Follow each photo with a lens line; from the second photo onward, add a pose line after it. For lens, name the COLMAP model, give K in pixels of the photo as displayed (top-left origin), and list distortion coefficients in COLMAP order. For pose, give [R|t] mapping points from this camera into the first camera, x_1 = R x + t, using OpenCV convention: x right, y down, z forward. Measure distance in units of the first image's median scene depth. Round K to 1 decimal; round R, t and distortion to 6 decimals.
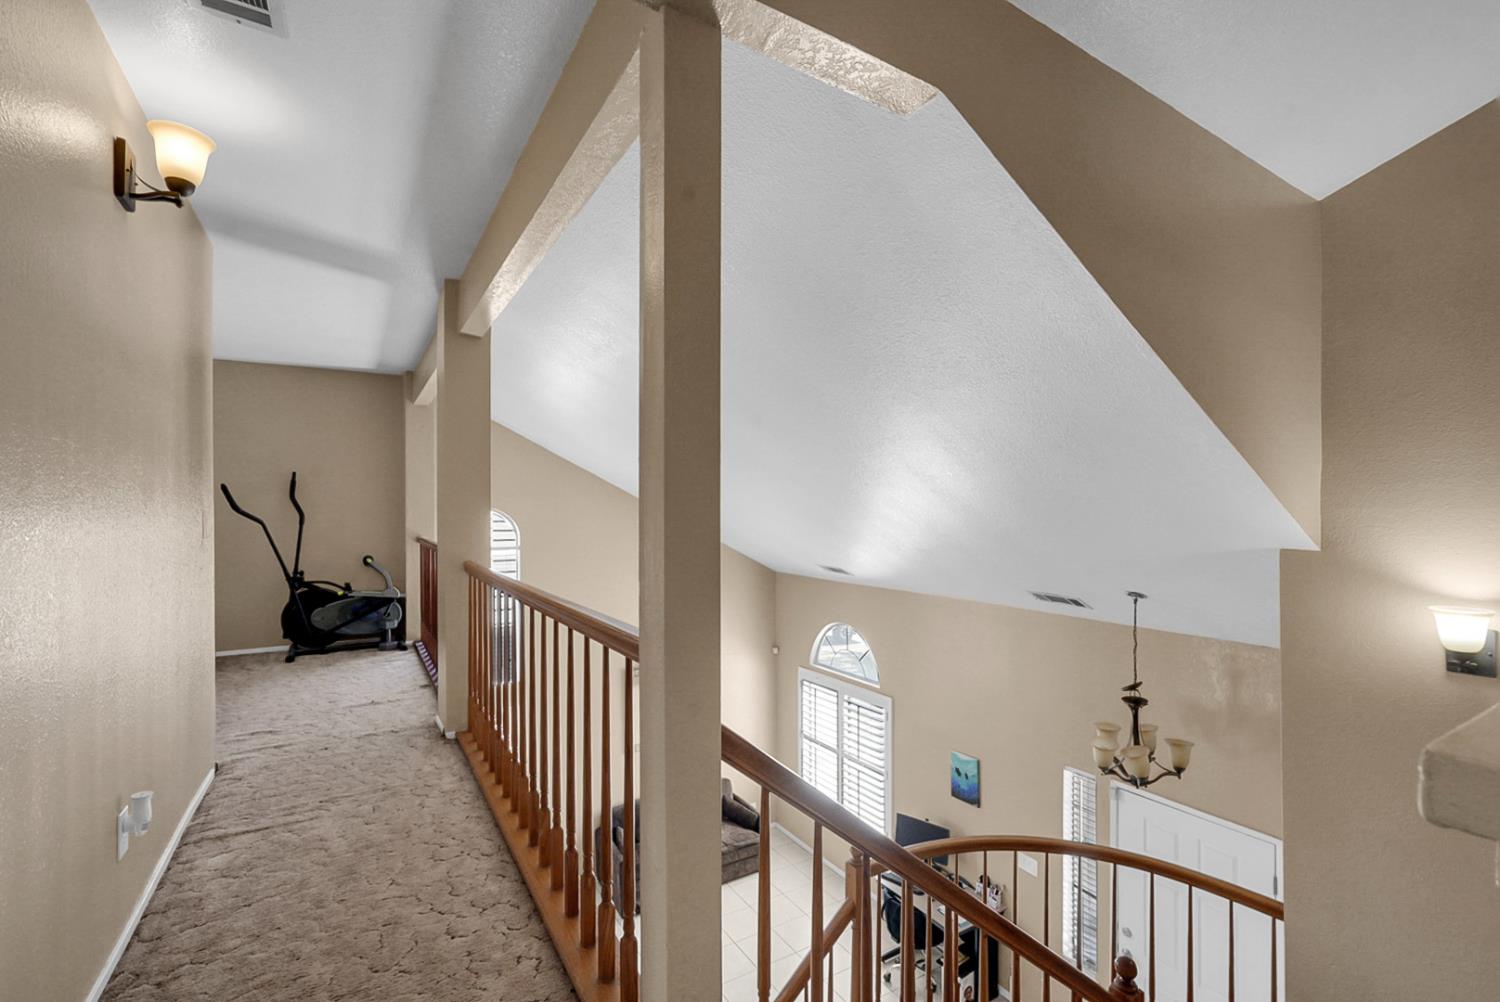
lens RADIAL K [[677.5, 0, 750.1], [0, 677.5, 510.4], [0, 0, 1]] dist [-0.008758, 0.000914]
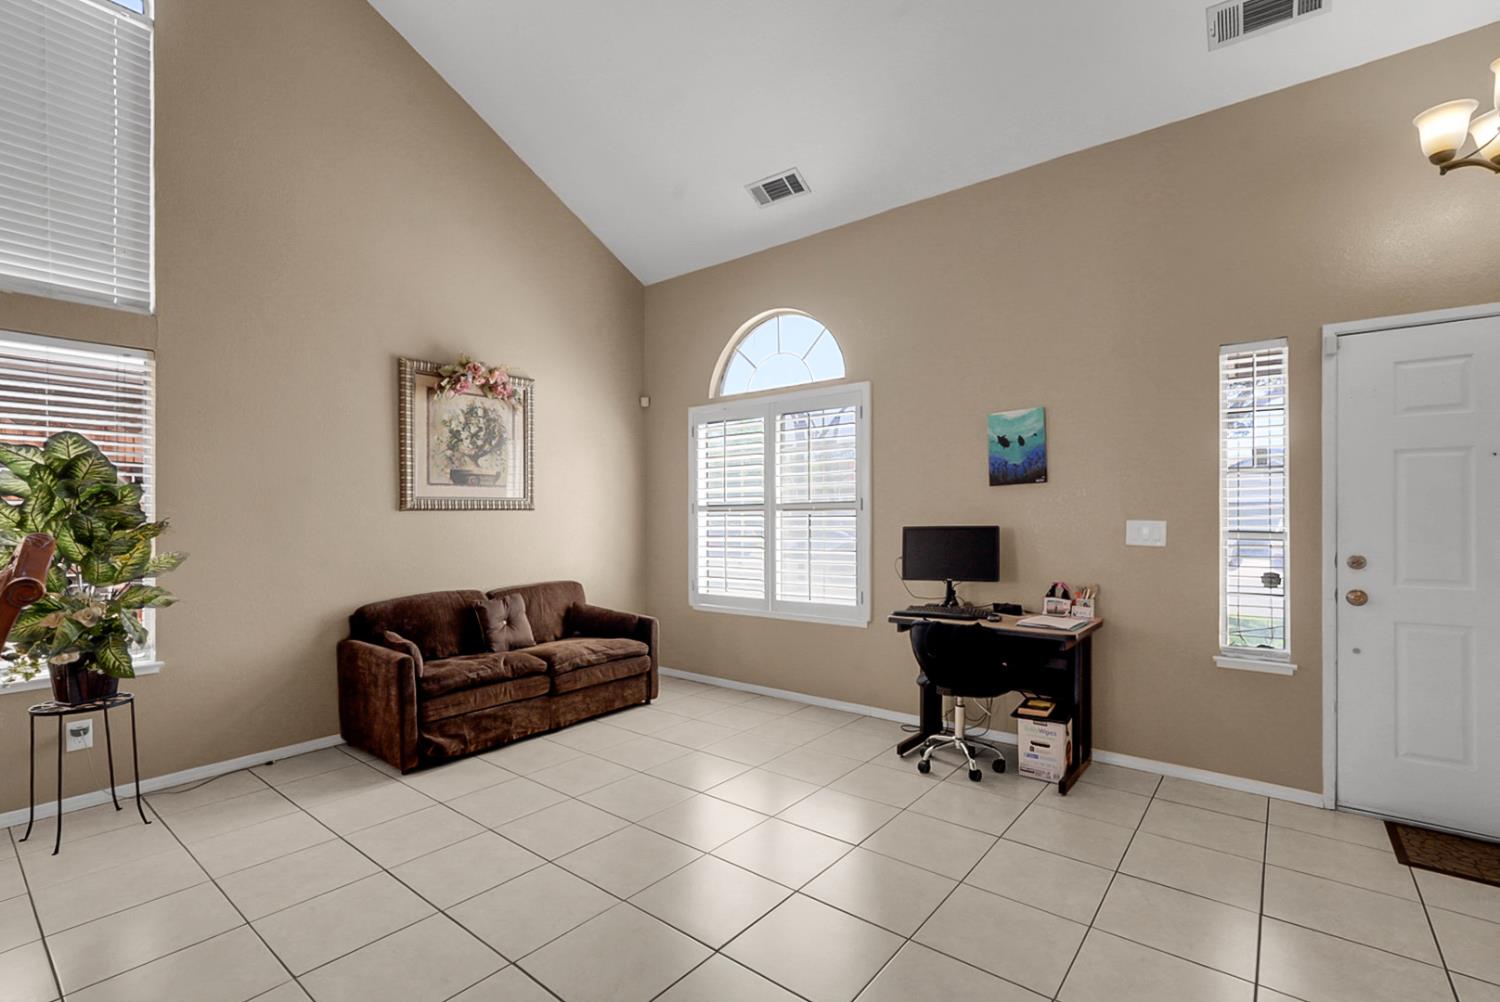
lens RADIAL K [[677.5, 0, 755.4], [0, 677.5, 516.3], [0, 0, 1]] dist [-0.008758, 0.000914]
pose [[0.934838, 0.005658, 0.355029, -0.164619], [-0.001046, 0.999913, -0.013179, 0.559839], [-0.355072, 0.011949, 0.934763, 0.586319]]
